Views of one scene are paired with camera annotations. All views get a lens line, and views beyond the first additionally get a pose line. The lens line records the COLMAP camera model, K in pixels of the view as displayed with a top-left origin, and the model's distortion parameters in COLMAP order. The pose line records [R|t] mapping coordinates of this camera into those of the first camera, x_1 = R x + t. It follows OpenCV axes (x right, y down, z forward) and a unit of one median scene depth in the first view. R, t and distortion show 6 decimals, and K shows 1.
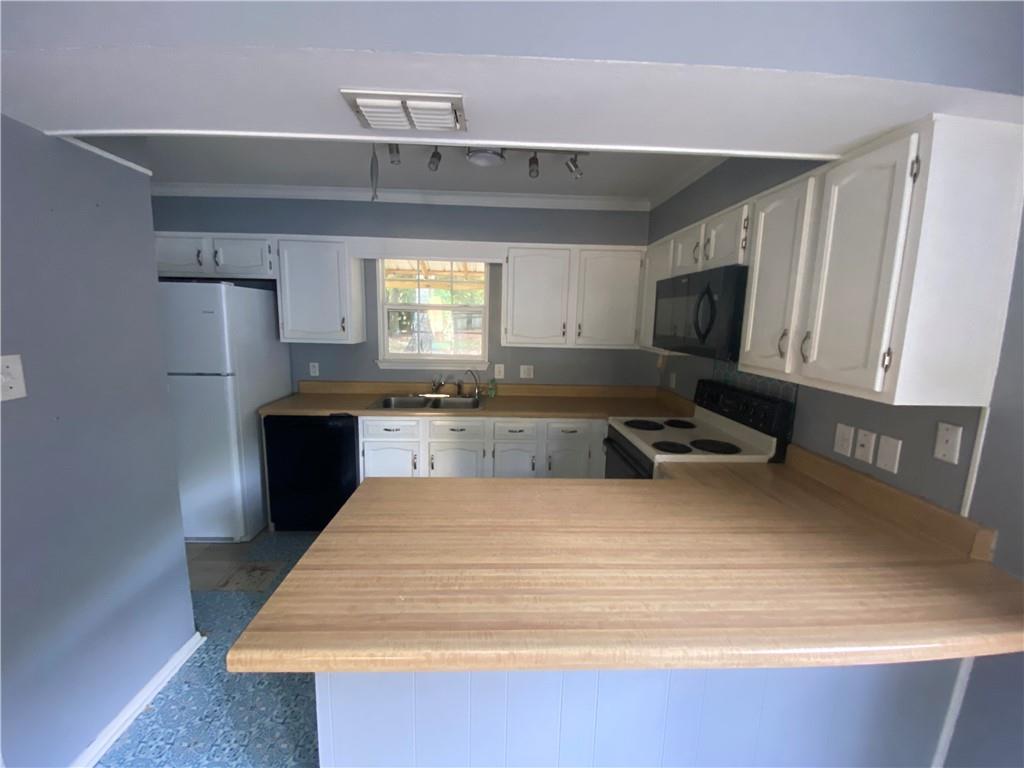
lens RADIAL K [[415.7, 0, 512.0], [0, 415.7, 384.0], [0, 0, 1]] dist [0.000091, -0.000050]
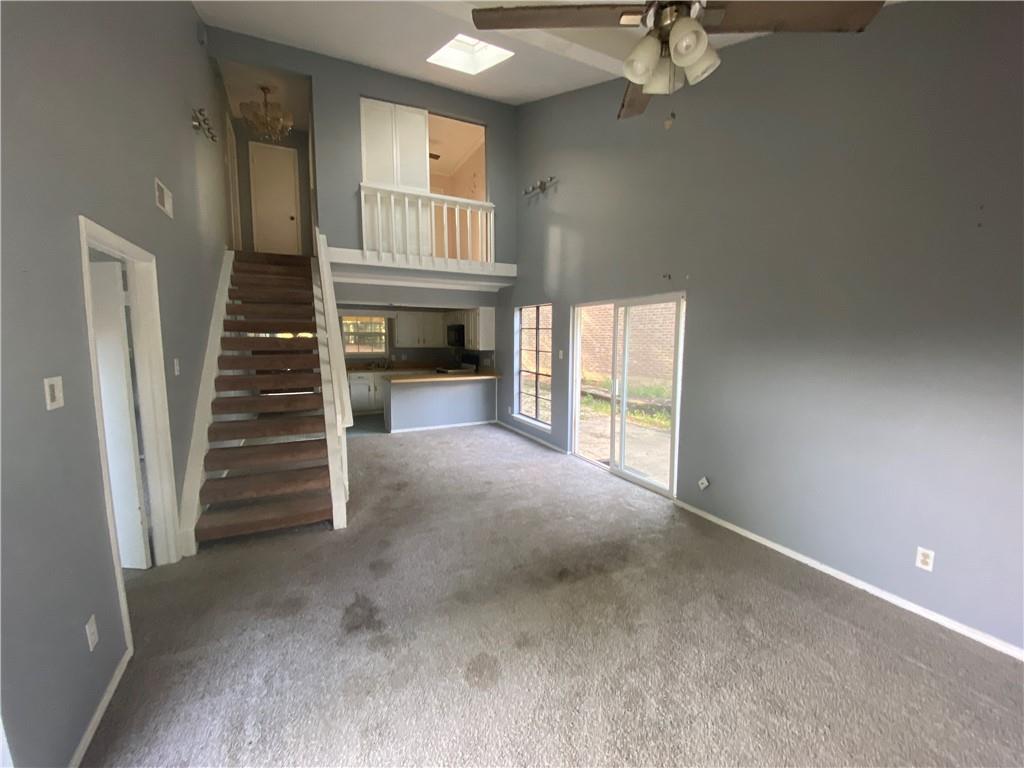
lens RADIAL K [[415.7, 0, 512.0], [0, 415.7, 384.0], [0, 0, 1]] dist [0.000091, -0.000050]
pose [[0.914720, -0.064897, 0.398843, -0.743510], [0.080186, 0.996543, -0.021750, 0.461310], [-0.396053, 0.051876, 0.916761, -3.055010]]
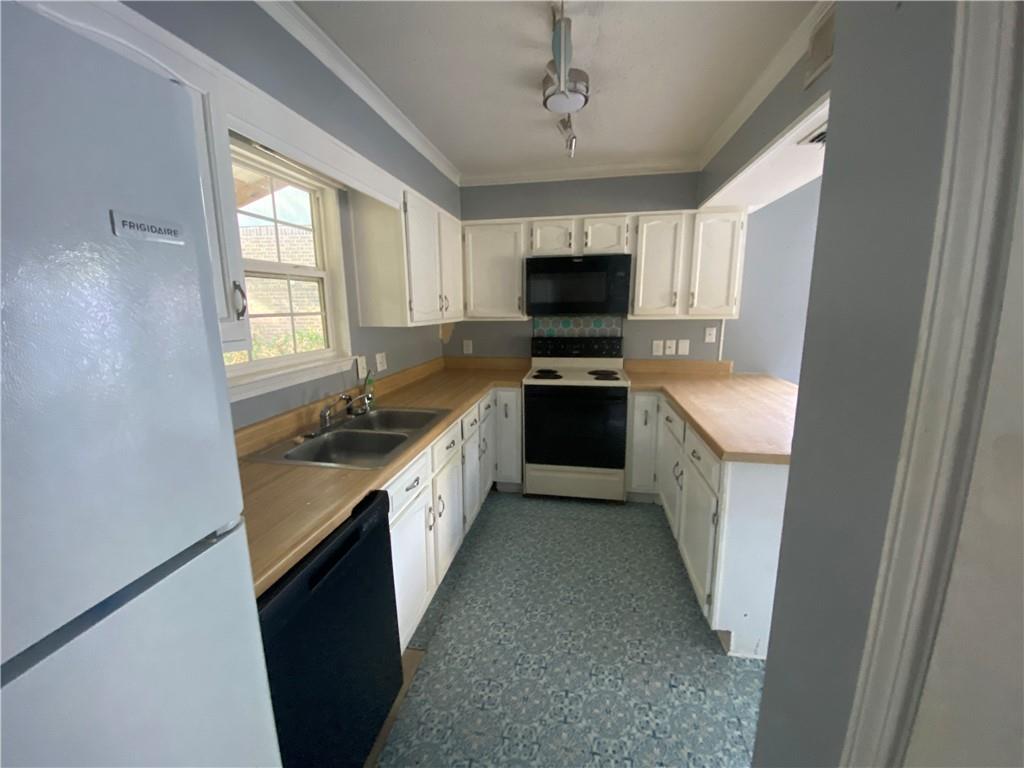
lens RADIAL K [[415.7, 0, 512.0], [0, 415.7, 384.0], [0, 0, 1]] dist [0.000091, -0.000050]
pose [[0.219539, -0.206485, 0.953502, -1.221303], [0.171654, 0.970274, 0.170595, -0.150042], [-0.960384, 0.126220, 0.248457, 1.118618]]
